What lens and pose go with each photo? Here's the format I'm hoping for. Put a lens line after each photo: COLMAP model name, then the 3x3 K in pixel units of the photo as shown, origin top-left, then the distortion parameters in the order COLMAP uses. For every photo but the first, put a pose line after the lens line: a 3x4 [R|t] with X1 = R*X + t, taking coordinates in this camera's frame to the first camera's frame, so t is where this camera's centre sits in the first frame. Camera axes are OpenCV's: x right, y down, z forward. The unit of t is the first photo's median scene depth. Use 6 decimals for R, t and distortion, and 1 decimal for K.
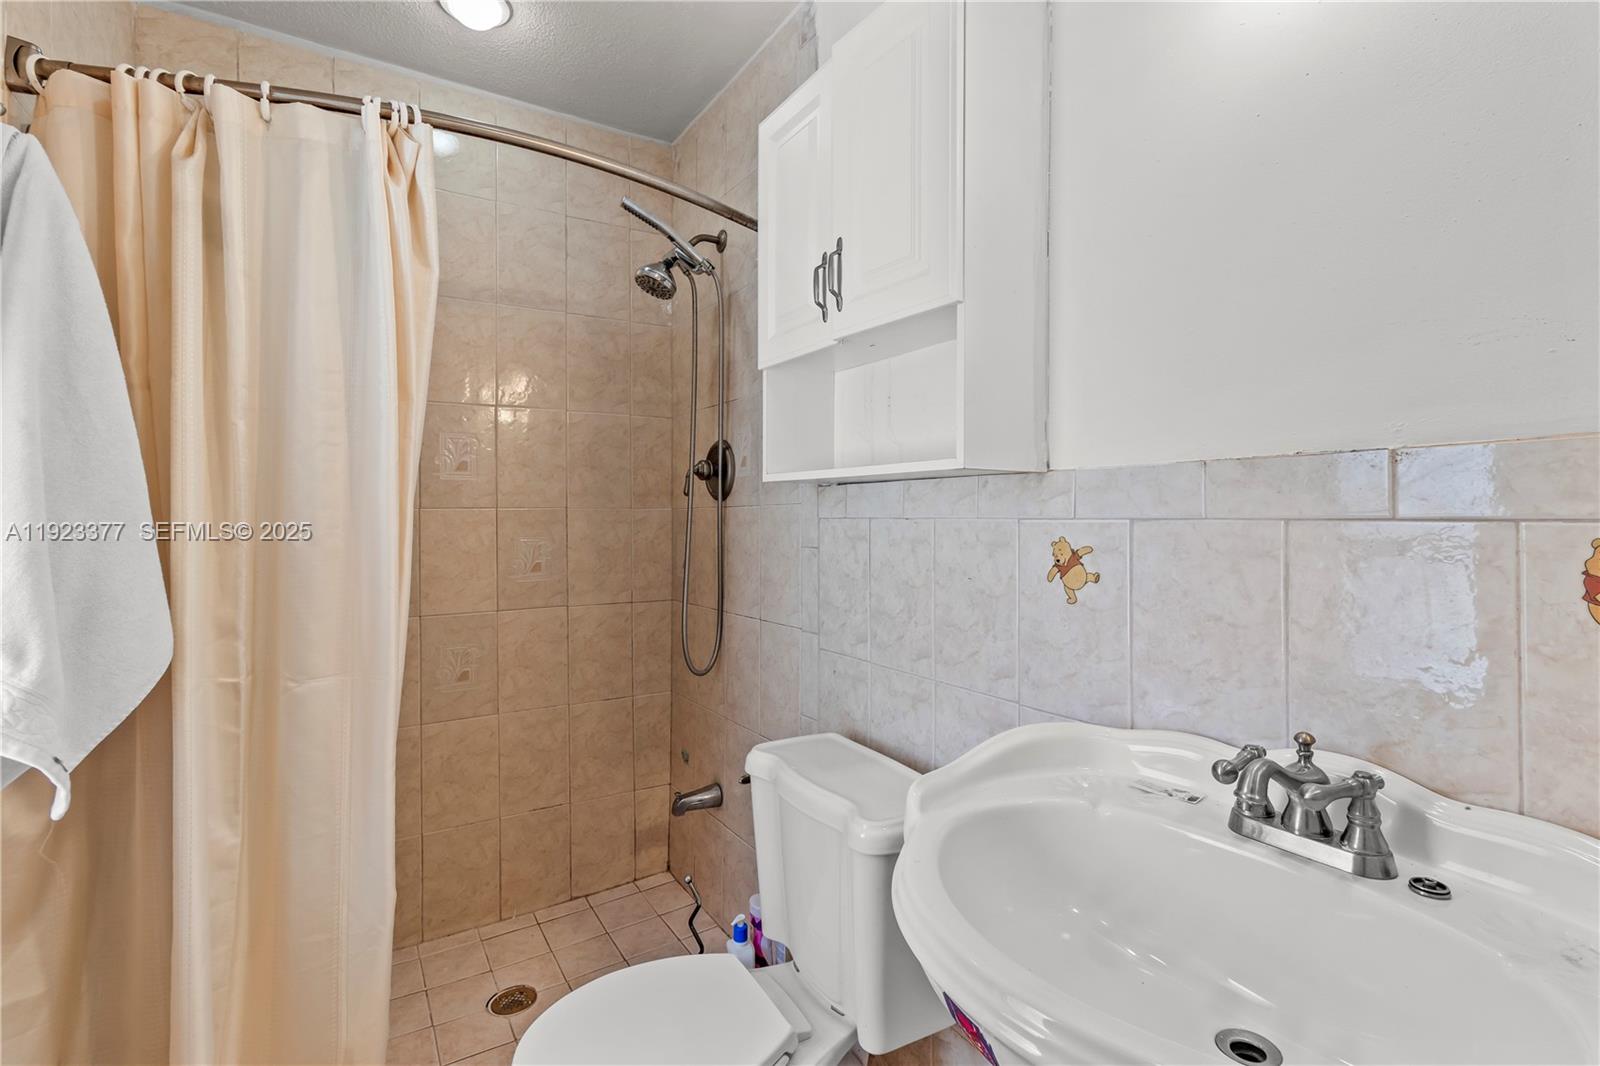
lens RADIAL K [[743.0, 0, 792.3], [0, 743.0, 525.7], [0, 0, 1]] dist [0.000816, 0.000469]
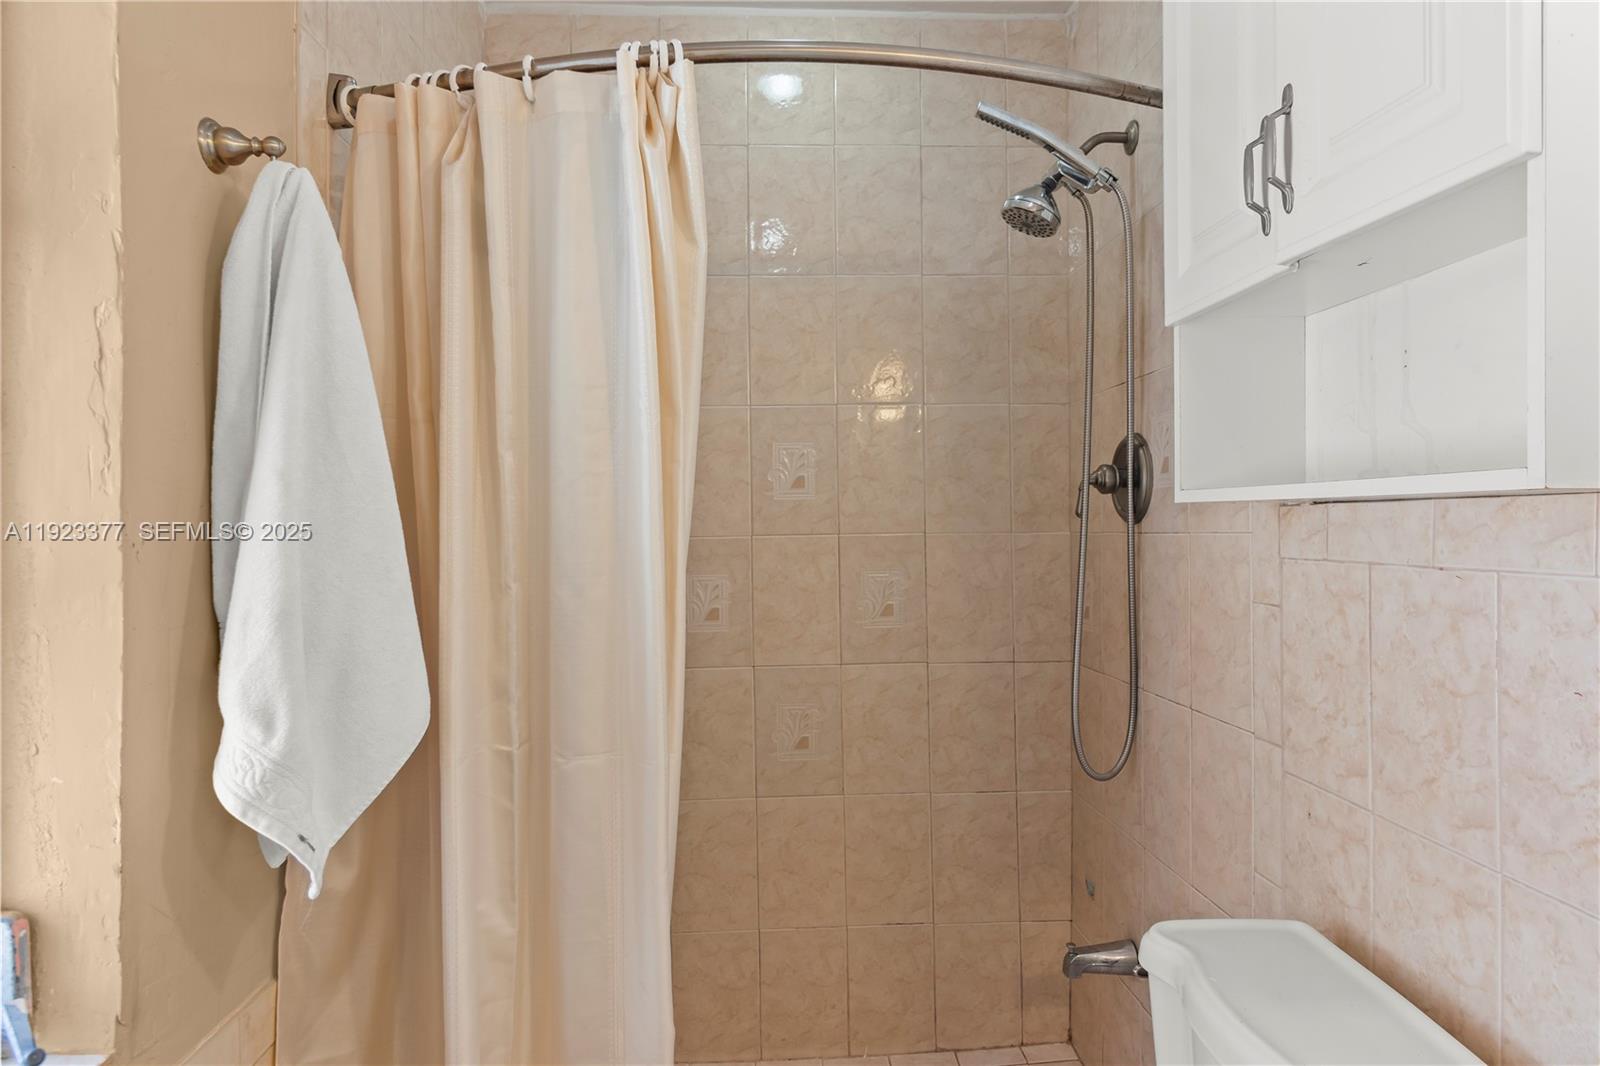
lens RADIAL K [[940.9, 0, 808.0], [0, 940.9, 532.0], [0, 0, 1]] dist [-0.000137, -0.001101]
pose [[0.879834, -0.003648, -0.475267, 0.065803], [0.002930, 0.999993, -0.002253, -0.032939], [0.475272, 0.000590, 0.879839, 0.146391]]
